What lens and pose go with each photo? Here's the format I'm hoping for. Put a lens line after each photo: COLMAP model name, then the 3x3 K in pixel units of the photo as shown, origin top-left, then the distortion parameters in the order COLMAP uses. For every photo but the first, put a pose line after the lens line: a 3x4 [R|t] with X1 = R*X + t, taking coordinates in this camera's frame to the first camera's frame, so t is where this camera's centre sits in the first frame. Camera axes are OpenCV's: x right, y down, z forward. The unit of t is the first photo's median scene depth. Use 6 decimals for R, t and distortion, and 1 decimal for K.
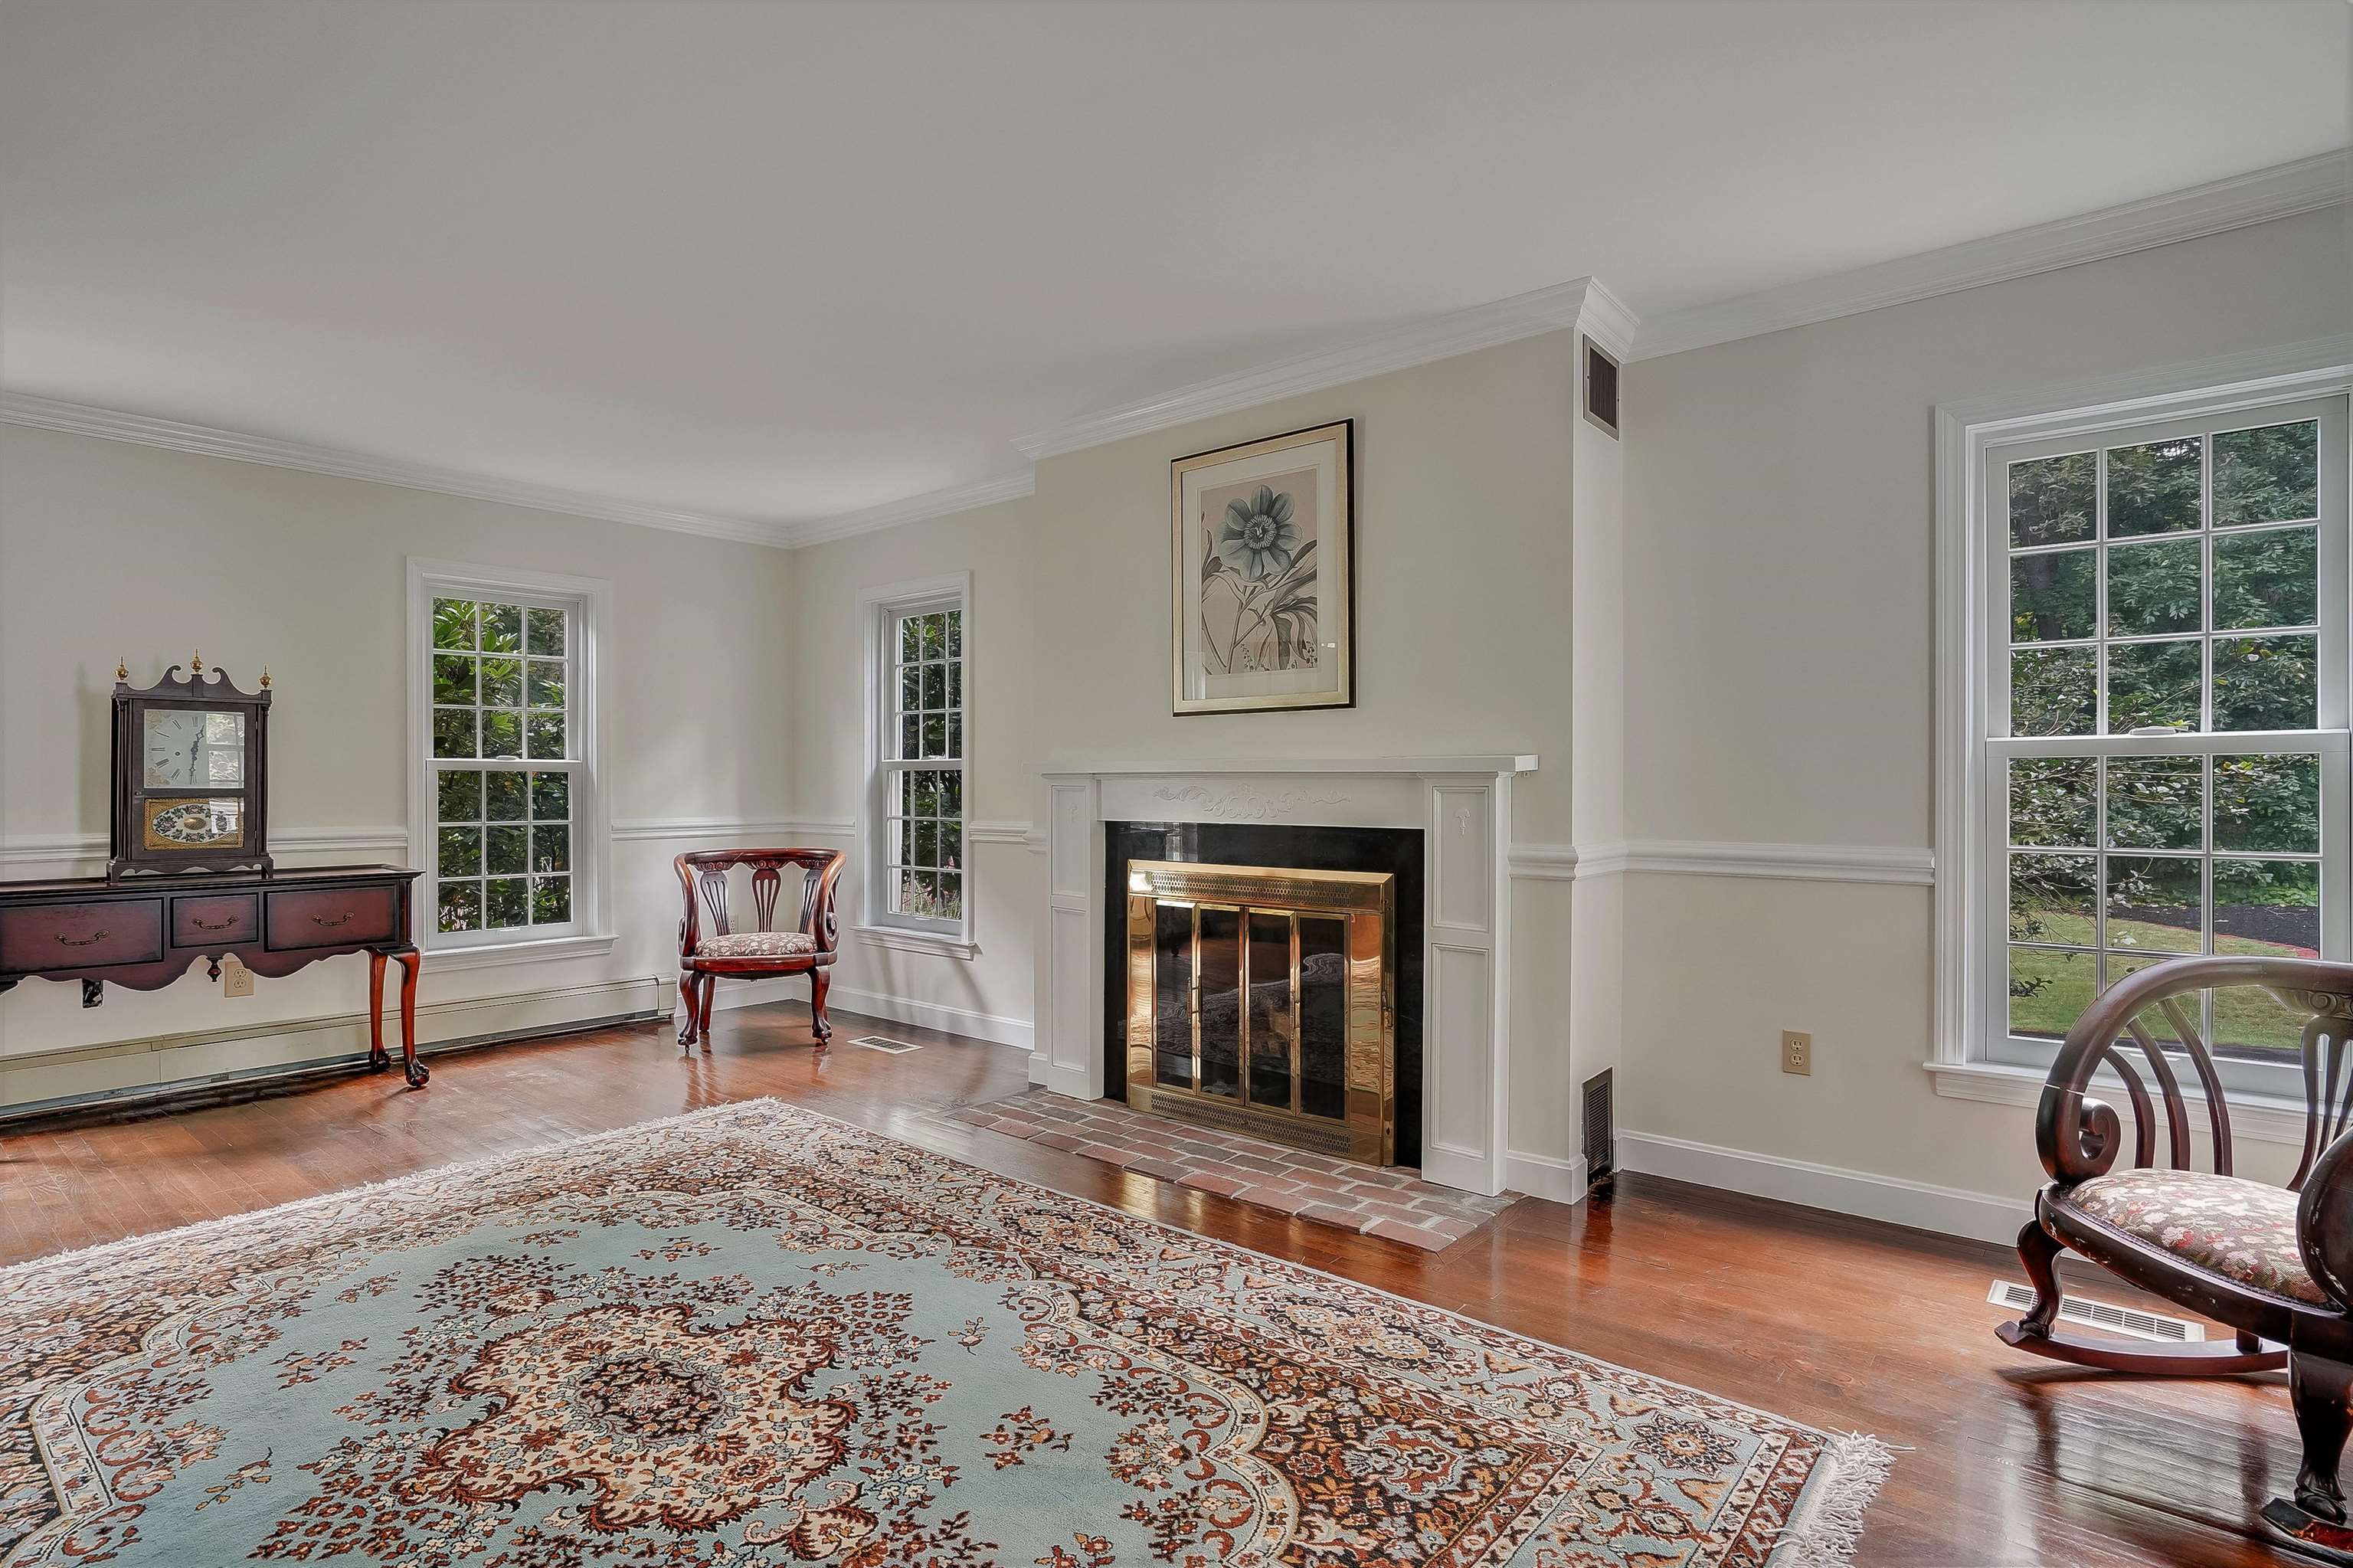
lens RADIAL K [[1181.4, 0, 1176.5], [0, 1181.4, 784.0], [0, 0, 1]] dist [-0.028405, 0.013150]
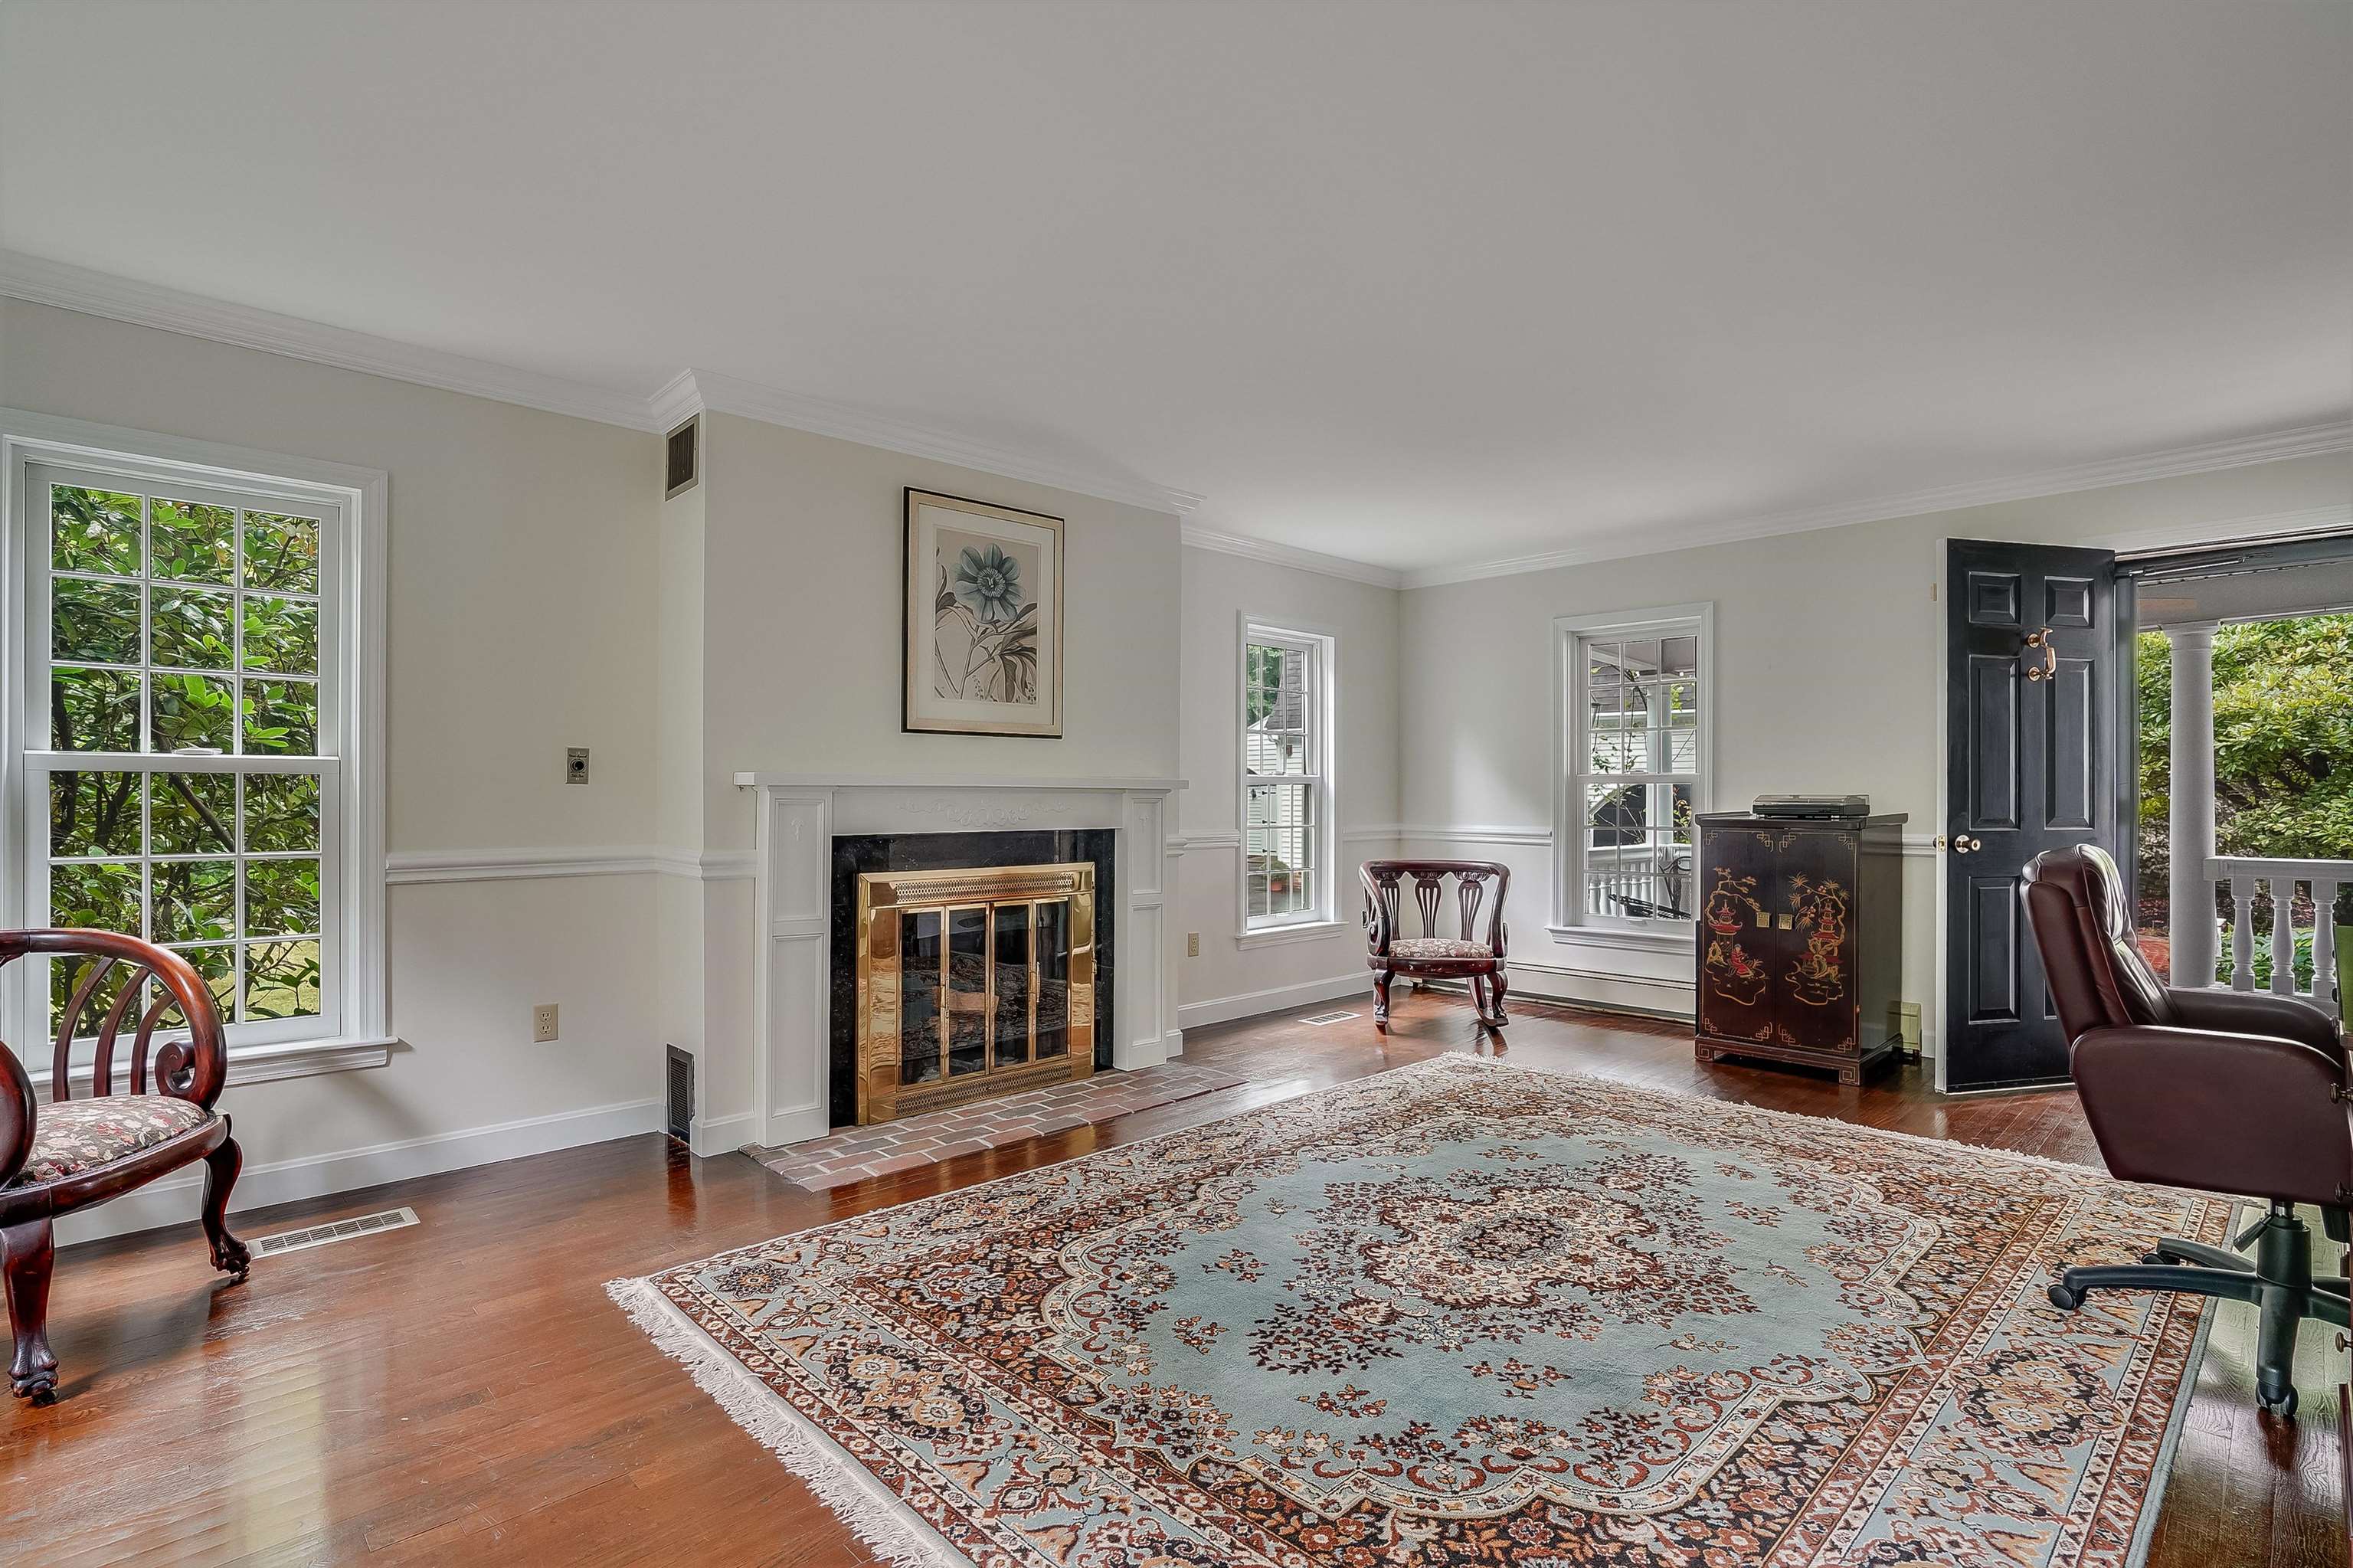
lens RADIAL K [[1095.1, 0, 1176.5], [0, 1095.1, 784.0], [0, 0, 1]] dist [-0.031066, 0.000131]
pose [[0.120266, 0.011959, 0.992670, -1.735606], [-0.002053, 0.999928, -0.011798, -0.000665], [-0.992740, -0.000619, 0.120282, 1.205027]]
